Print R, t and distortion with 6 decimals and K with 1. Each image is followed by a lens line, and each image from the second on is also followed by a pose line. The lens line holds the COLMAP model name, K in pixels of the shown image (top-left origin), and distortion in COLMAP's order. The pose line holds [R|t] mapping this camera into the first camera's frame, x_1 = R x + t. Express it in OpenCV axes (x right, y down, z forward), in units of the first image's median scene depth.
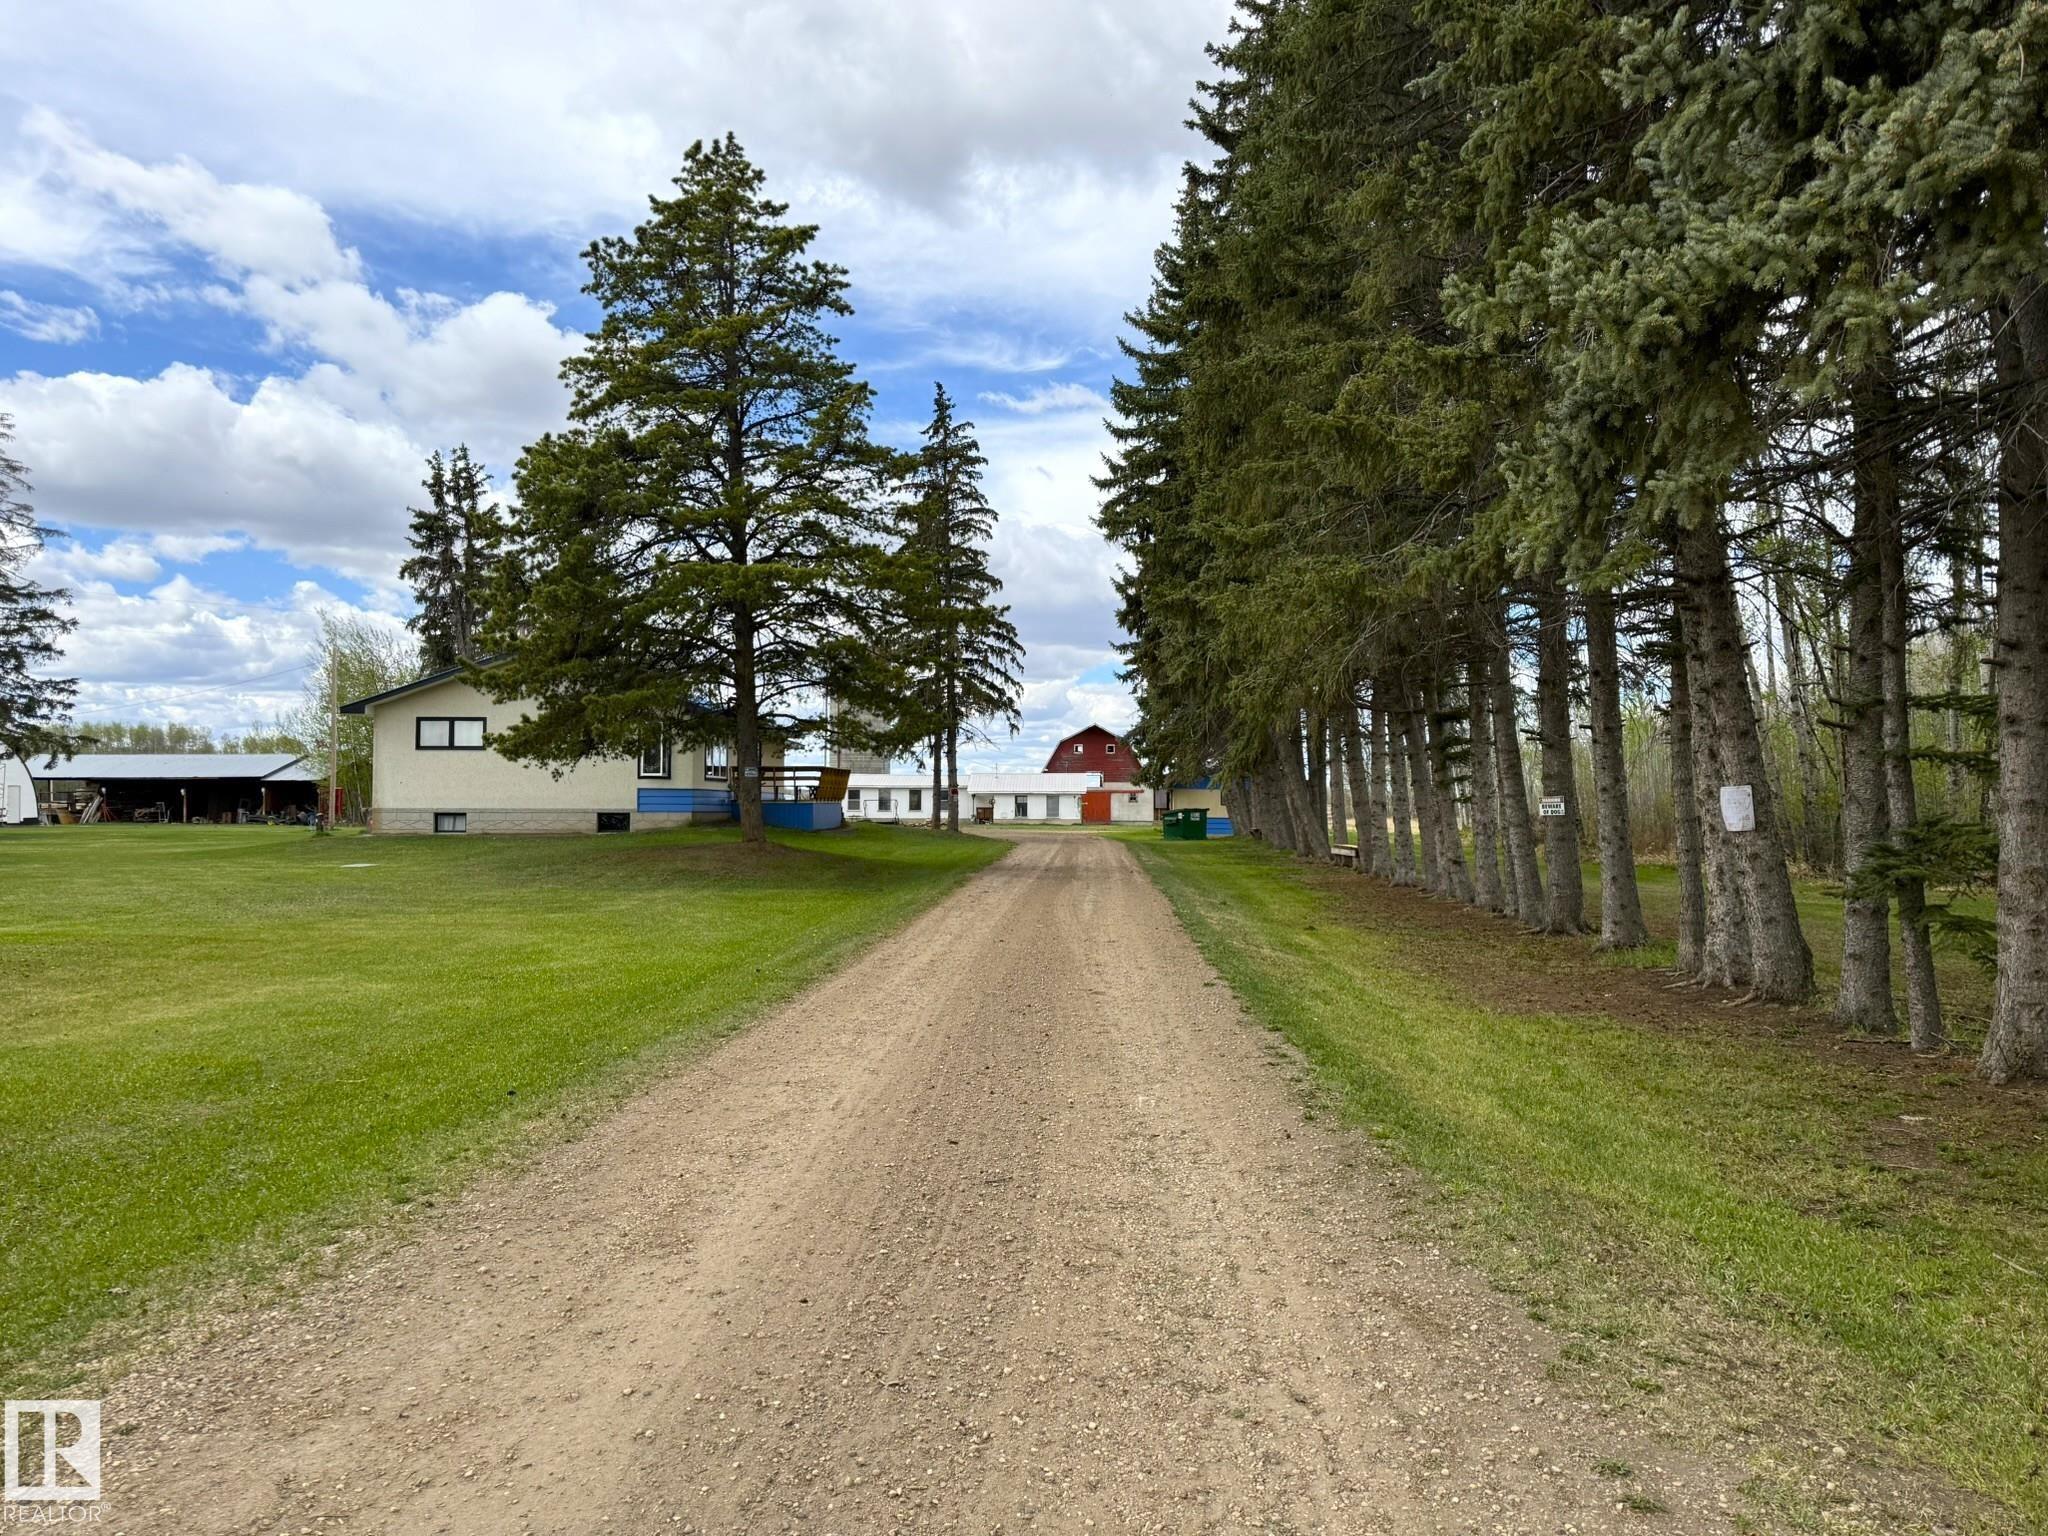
lens RADIAL K [[1420.4, 0, 1019.7], [0, 1420.4, 766.2], [0, 0, 1]] dist [0.028329, -0.033639]
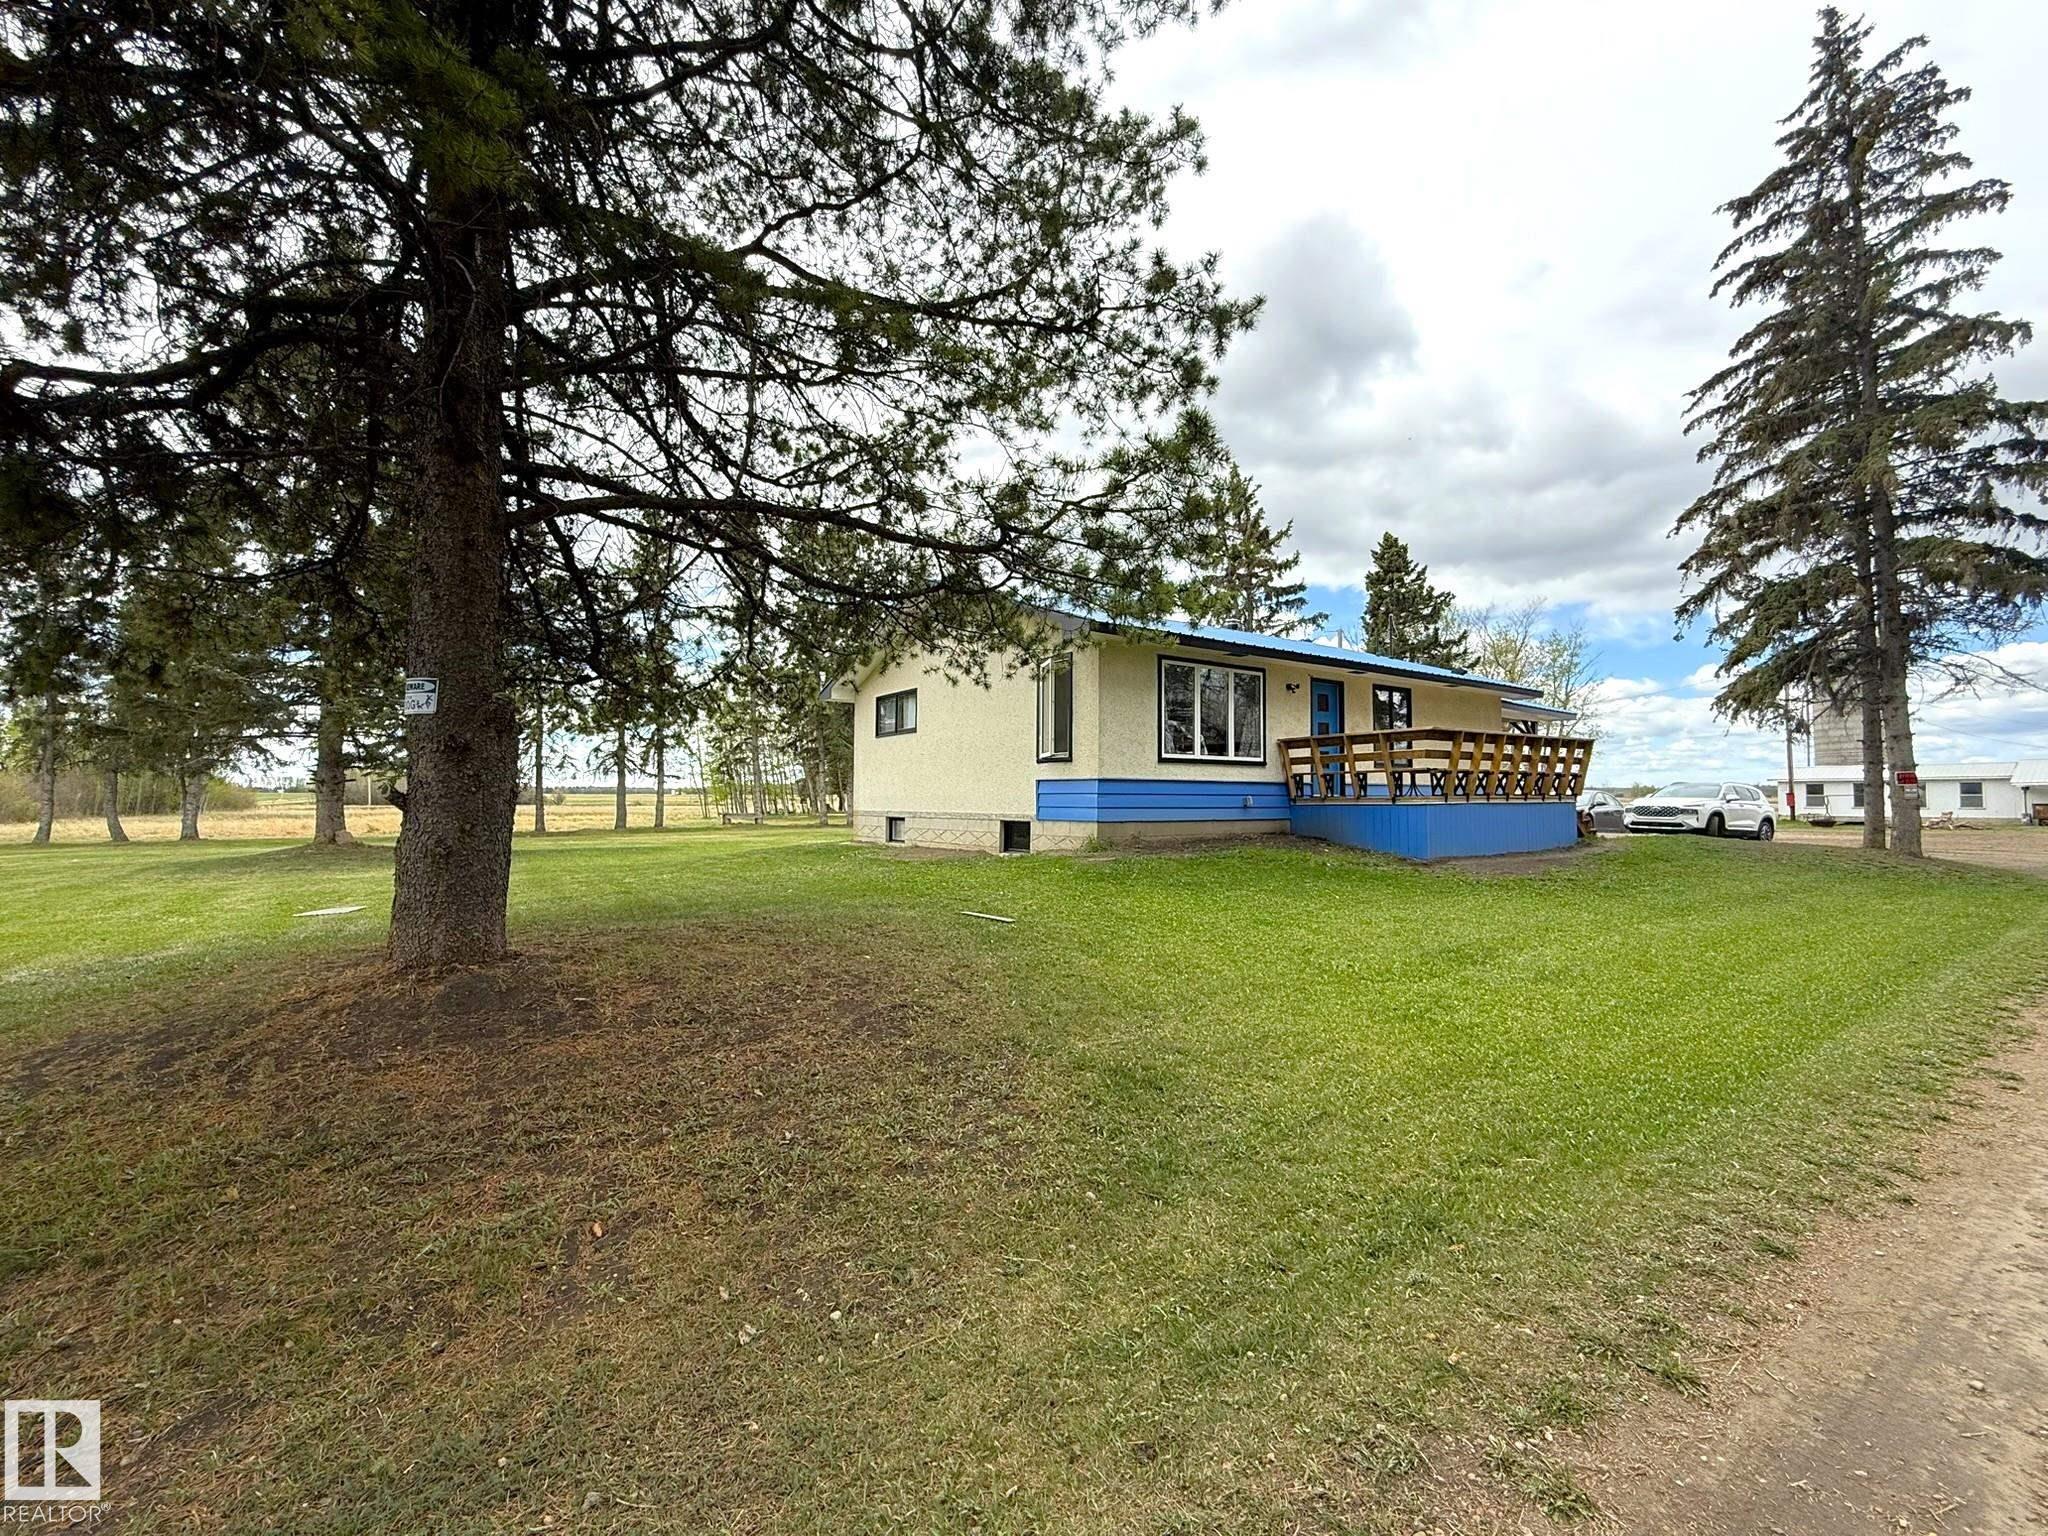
lens RADIAL K [[841.3, 0, 1021.1], [0, 841.3, 794.7], [0, 0, 1]] dist [0.001207, -0.000075]
pose [[0.595951, -0.006548, -0.802994, 0.010498], [0.023529, 0.999680, 0.009311, 0.010845], [0.802676, -0.024443, 0.595915, 0.476989]]
